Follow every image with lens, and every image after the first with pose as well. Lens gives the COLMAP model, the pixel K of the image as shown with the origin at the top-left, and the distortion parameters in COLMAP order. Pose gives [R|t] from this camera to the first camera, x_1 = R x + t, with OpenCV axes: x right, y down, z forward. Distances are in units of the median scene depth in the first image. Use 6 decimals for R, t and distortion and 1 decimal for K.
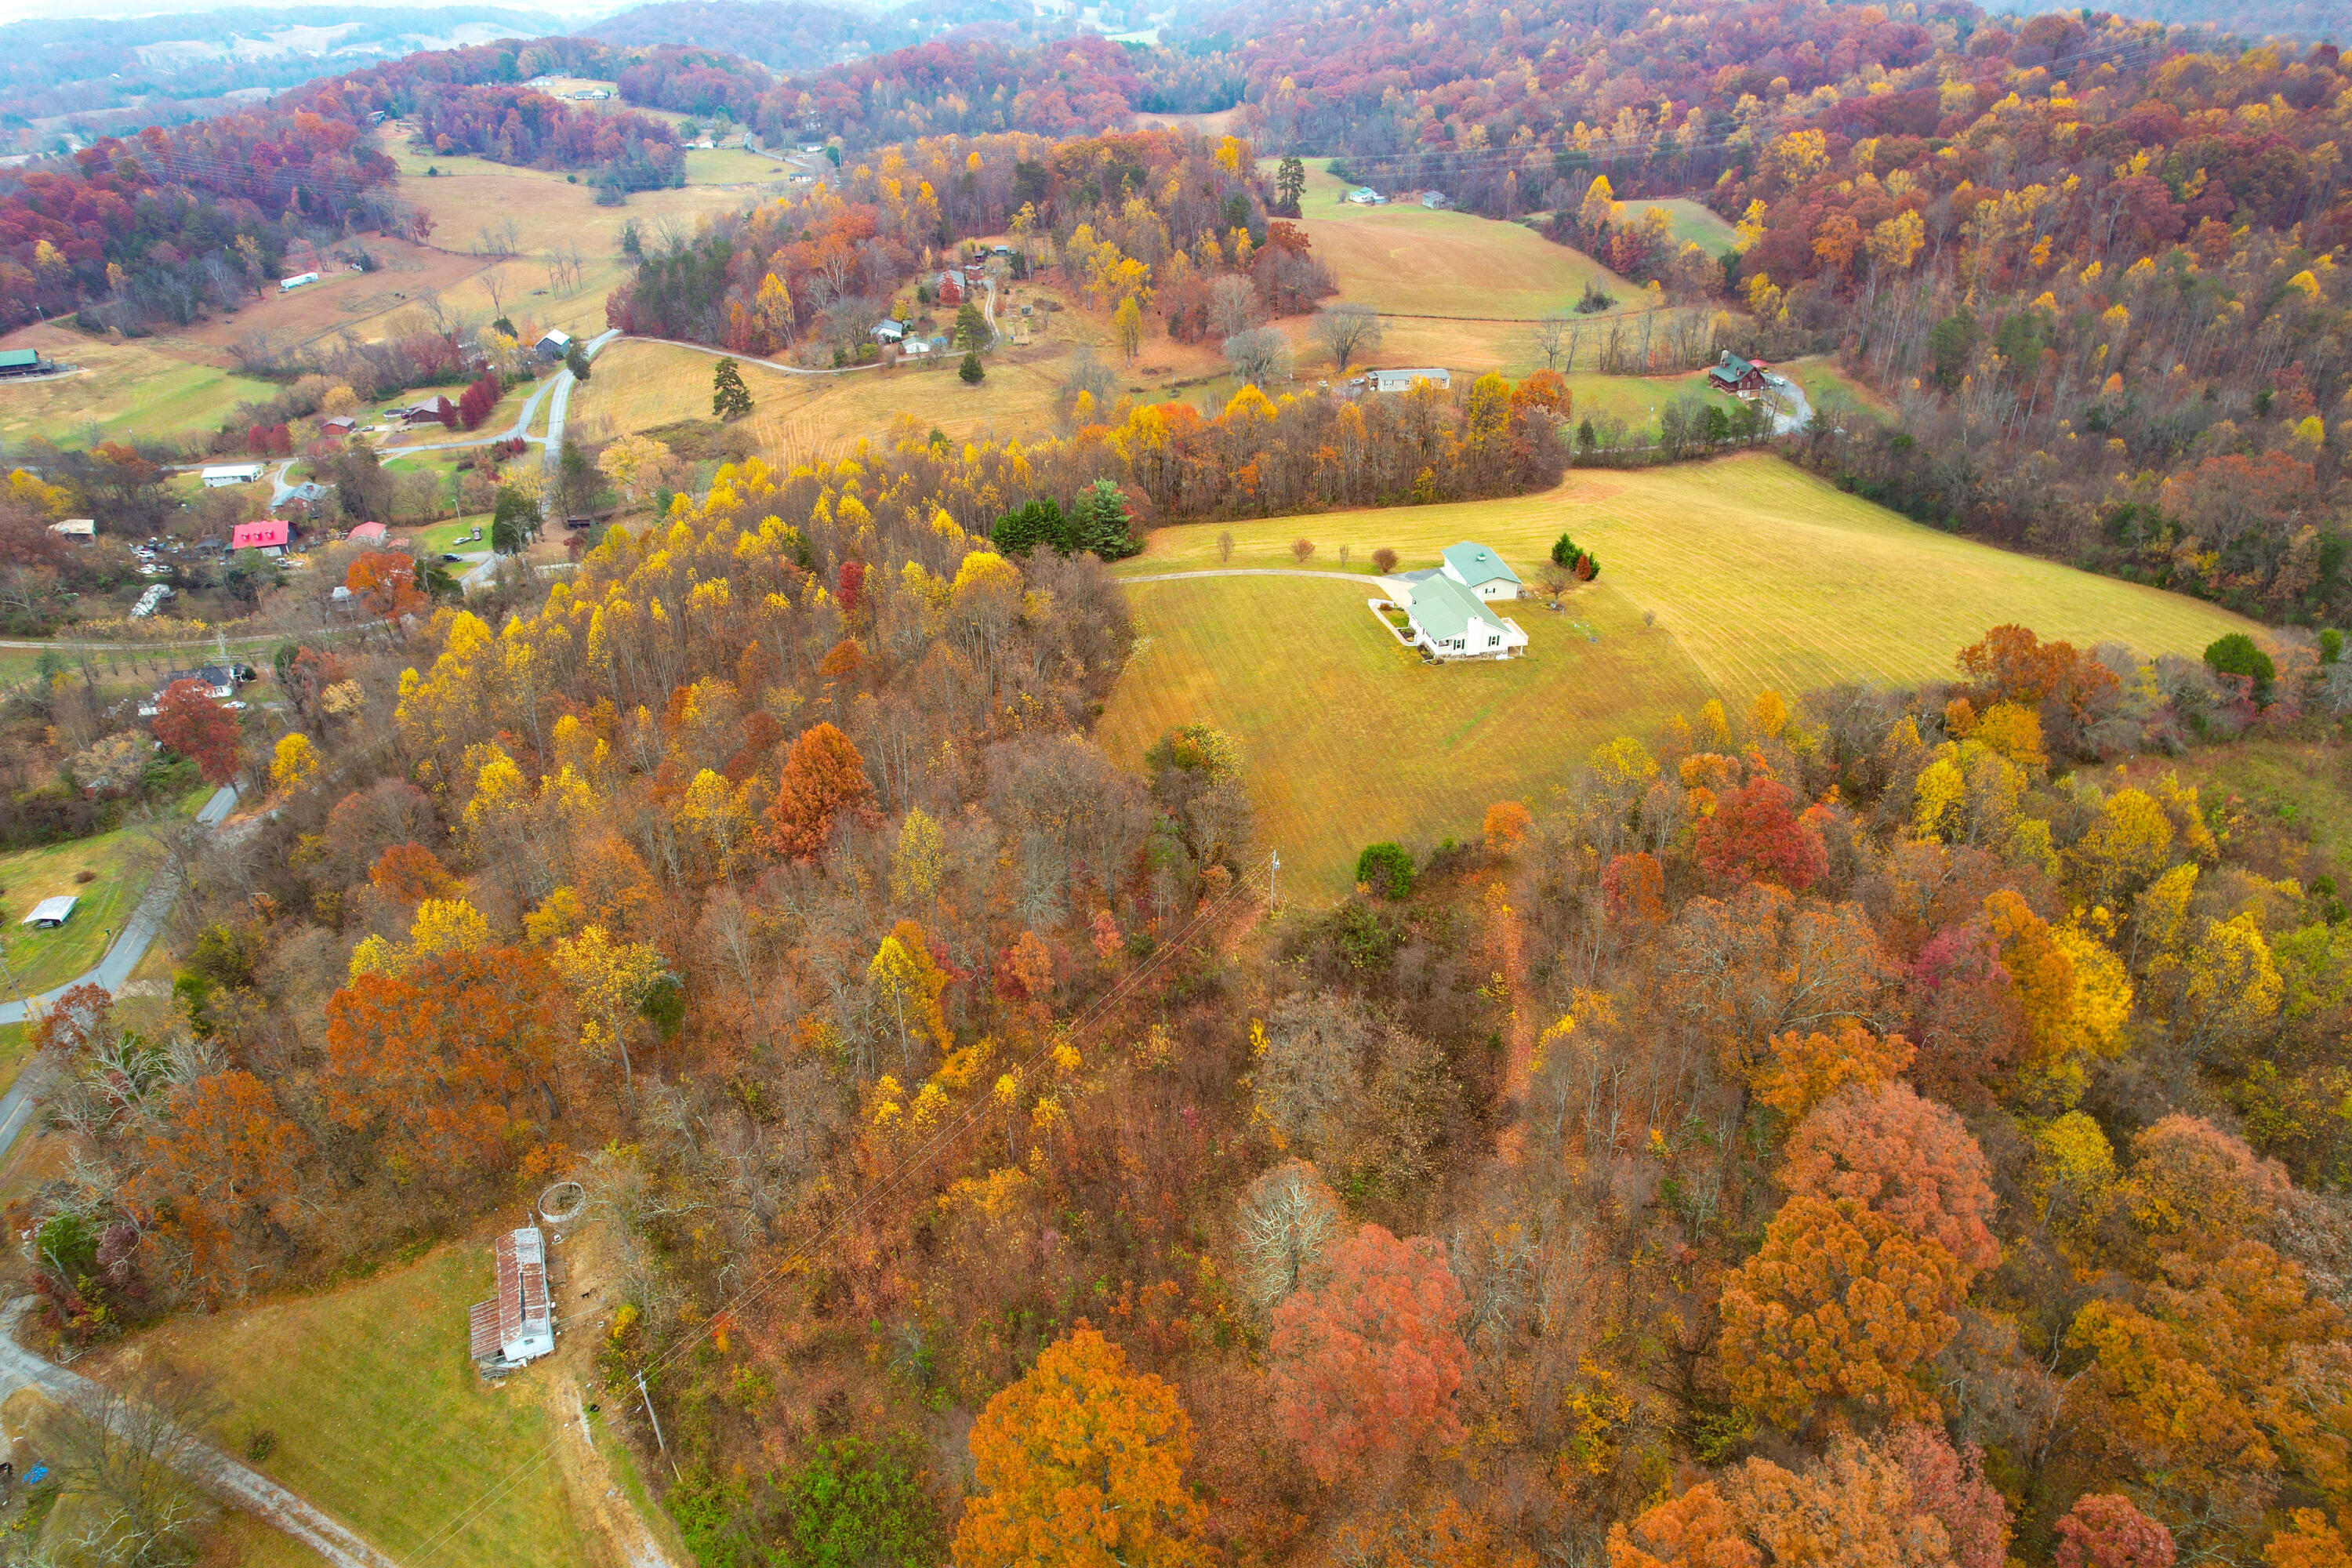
lens RADIAL K [[1510.2, 0, 1179.1], [0, 1510.2, 791.8], [0, 0, 1]] dist [-0.087274, 0.082918]
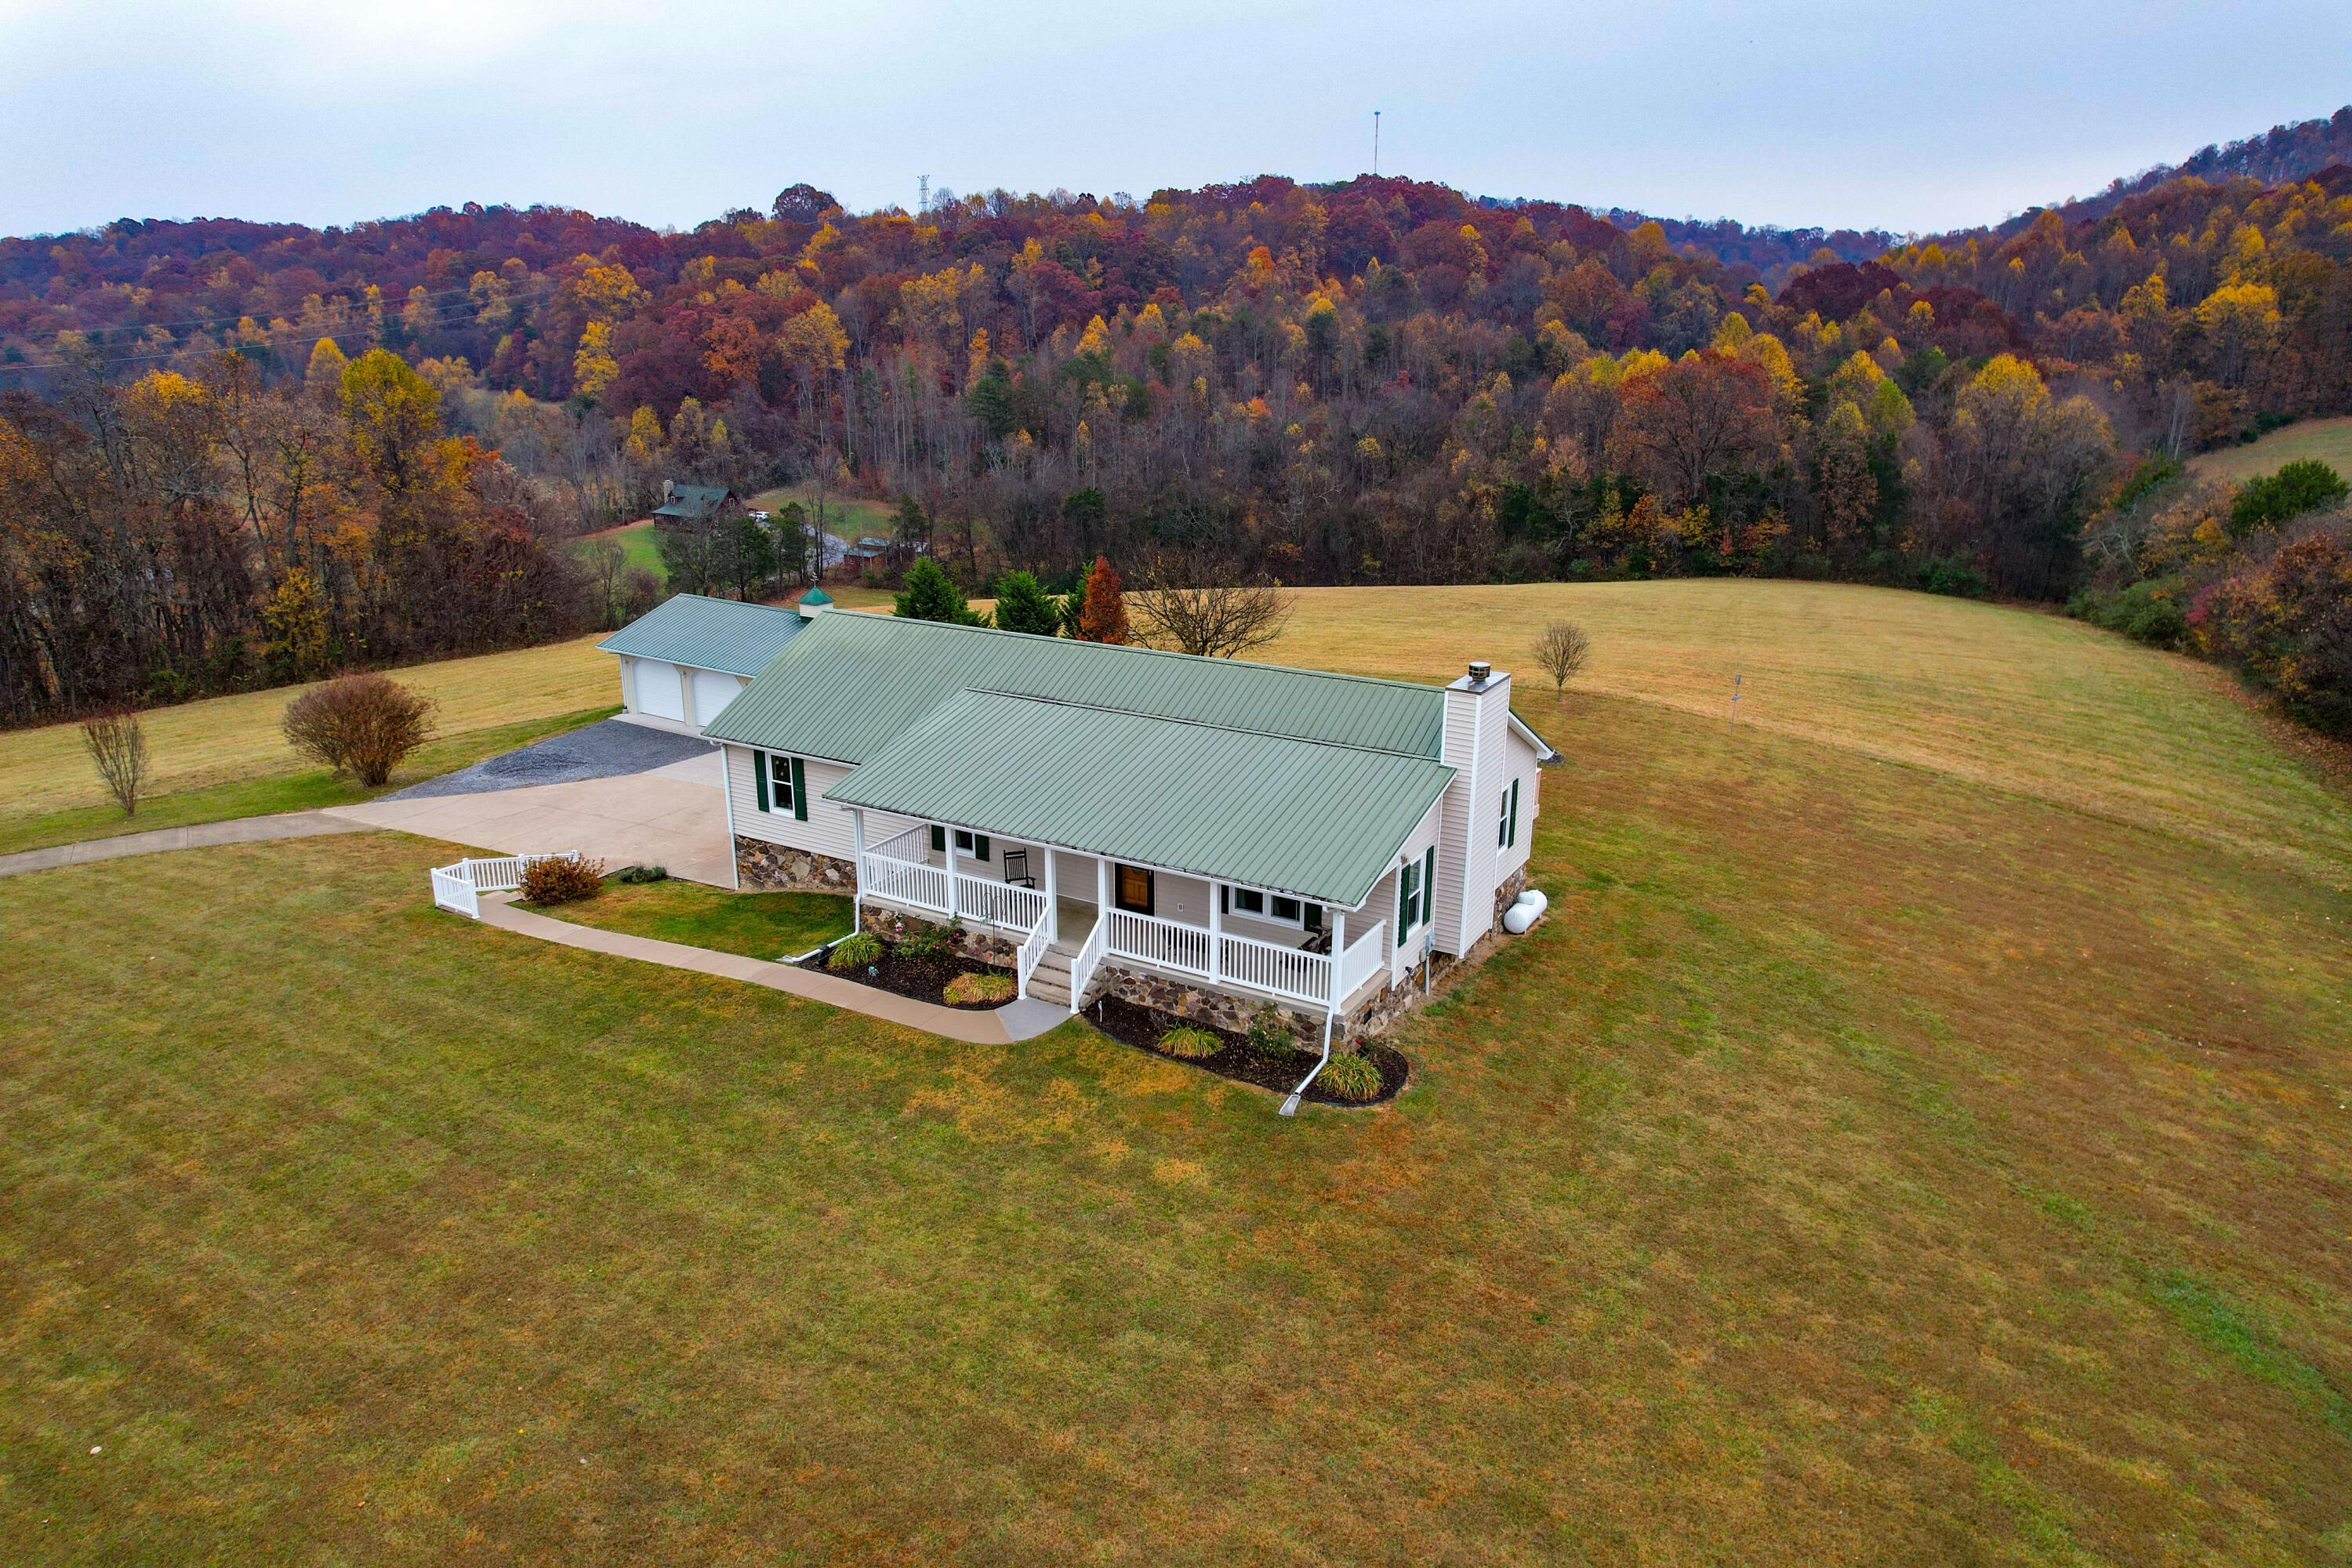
lens RADIAL K [[1510.2, 0, 1179.1], [0, 1510.2, 791.8], [0, 0, 1]] dist [-0.087274, 0.082918]
pose [[0.671501, -0.210181, 0.710571, 0.035531], [0.364385, 0.928639, -0.069666, -0.048917], [-0.645221, 0.305702, 0.700168, 0.426166]]
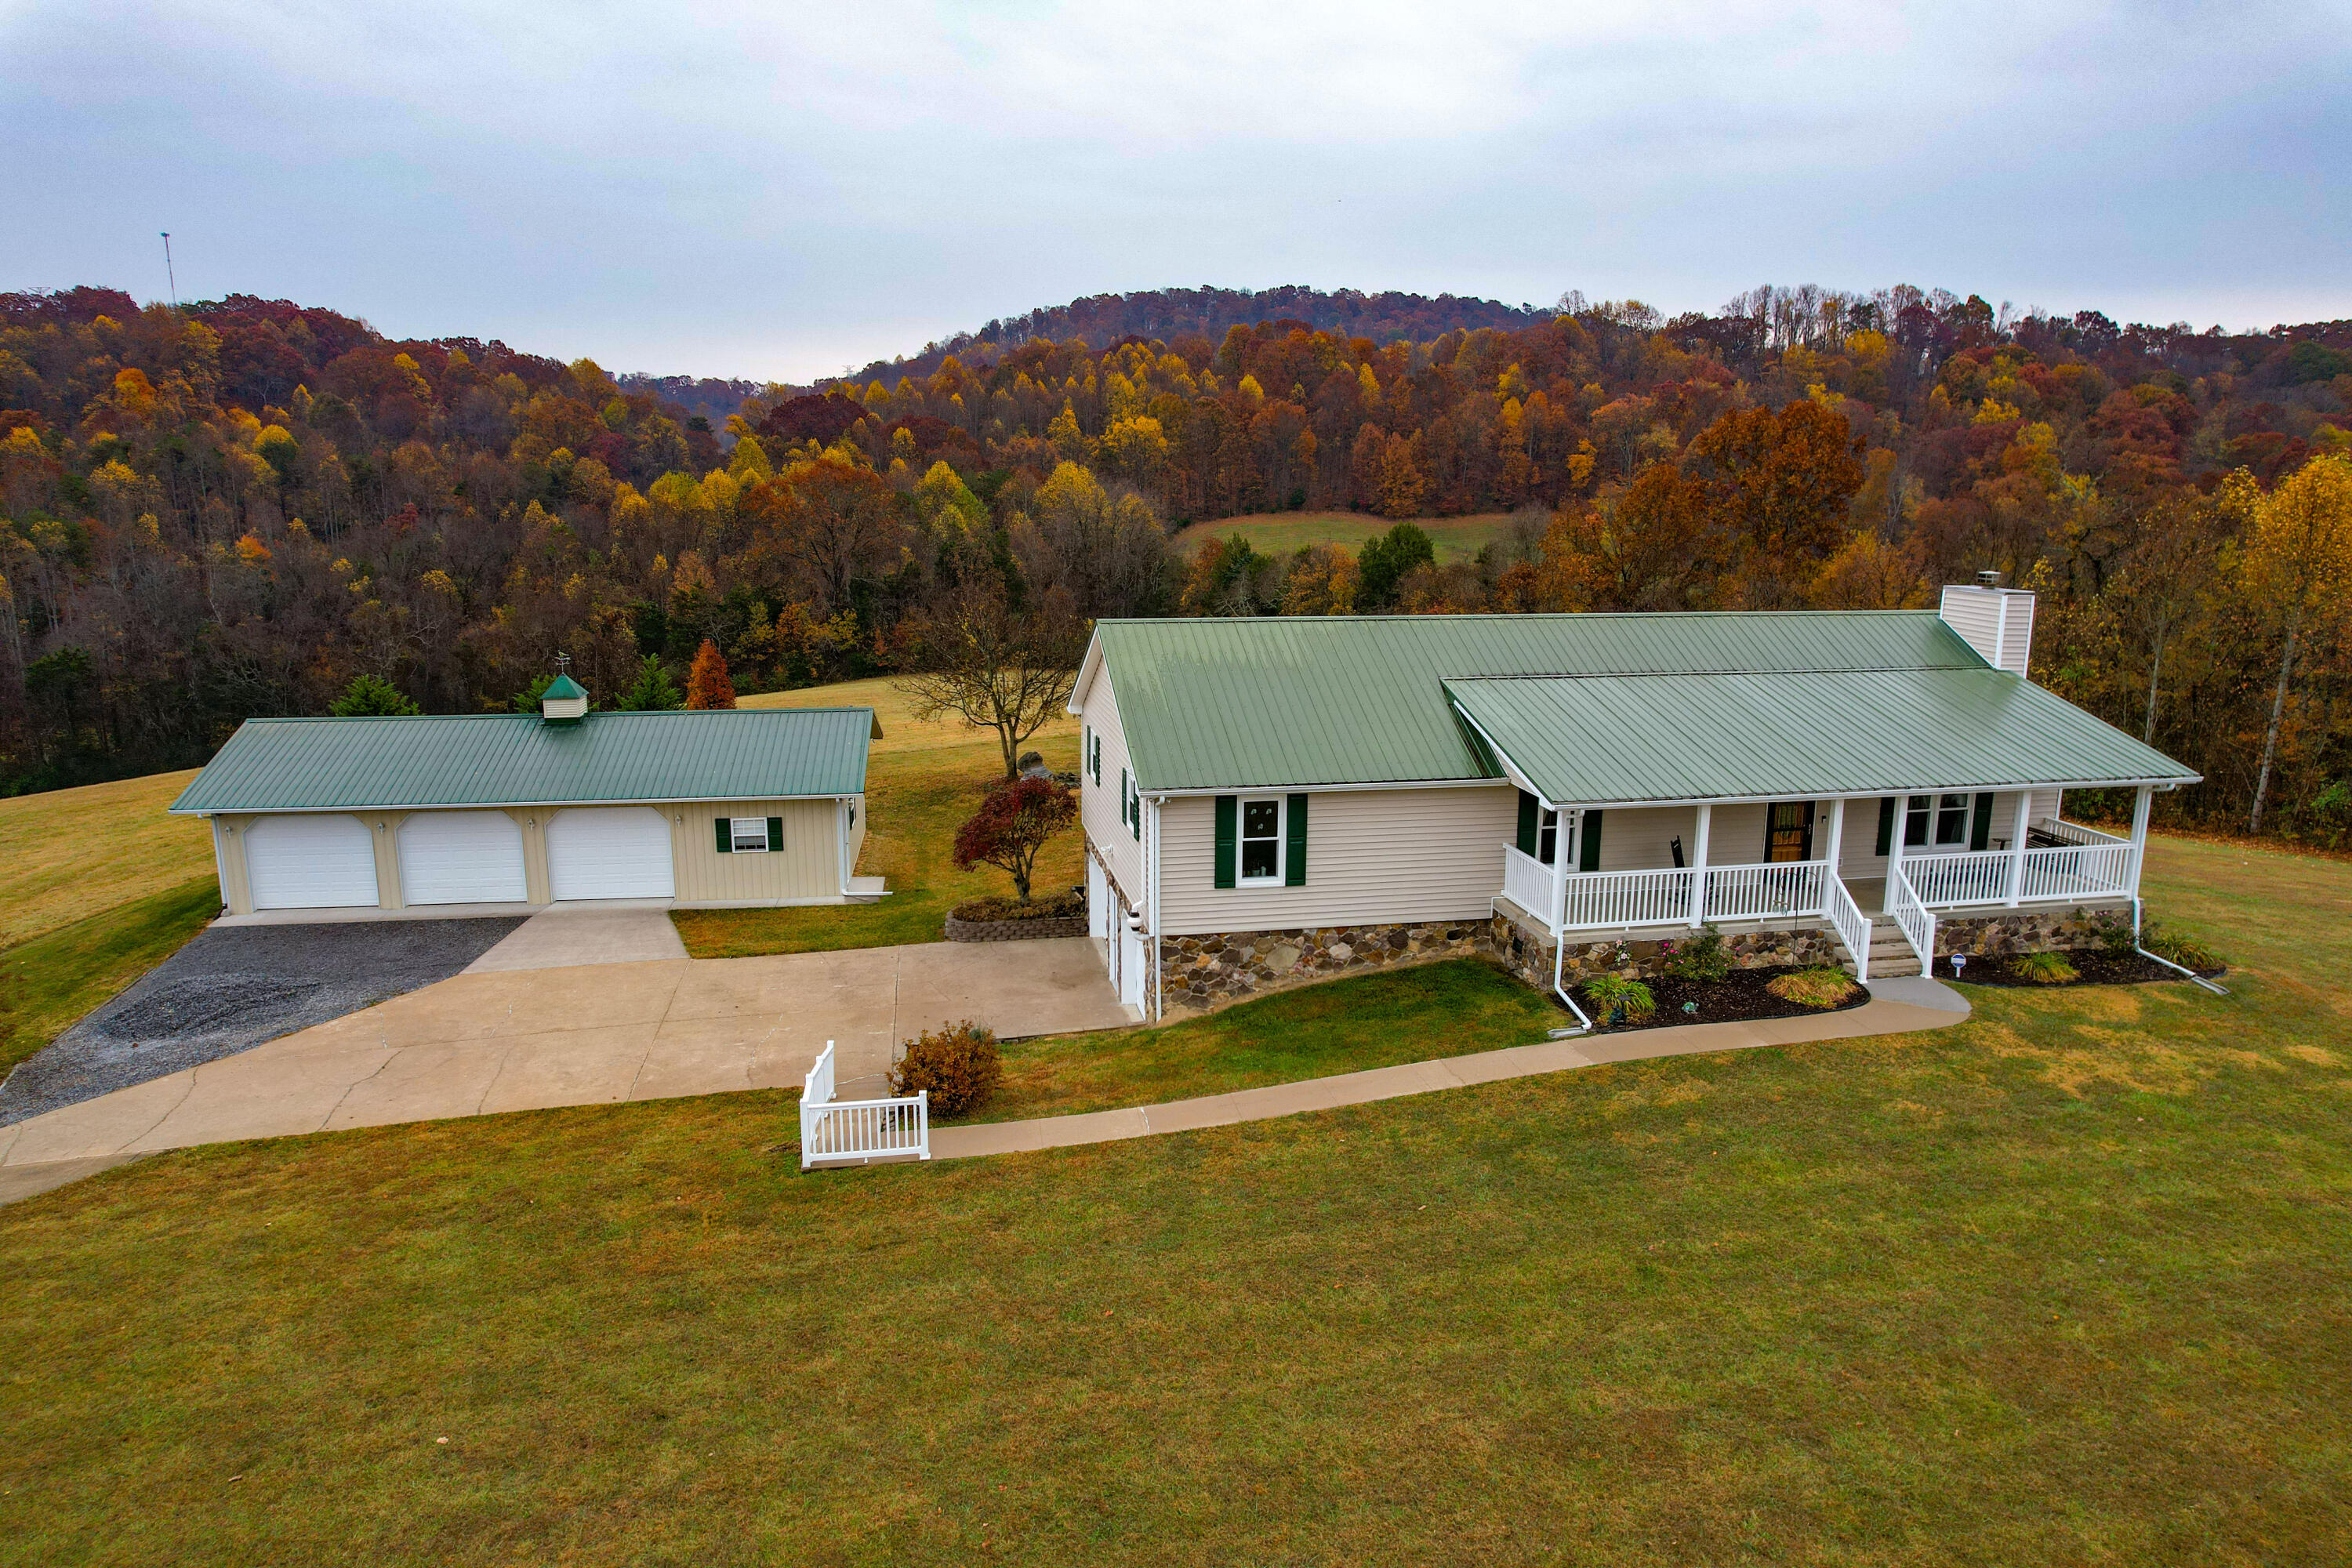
lens RADIAL K [[1510.2, 0, 1179.1], [0, 1510.2, 791.8], [0, 0, 1]] dist [-0.087274, 0.082918]
pose [[0.016425, -0.195923, 0.980482, 0.023434], [0.501935, 0.849715, 0.161384, -0.074346], [-0.864749, 0.489488, 0.112297, 0.489959]]
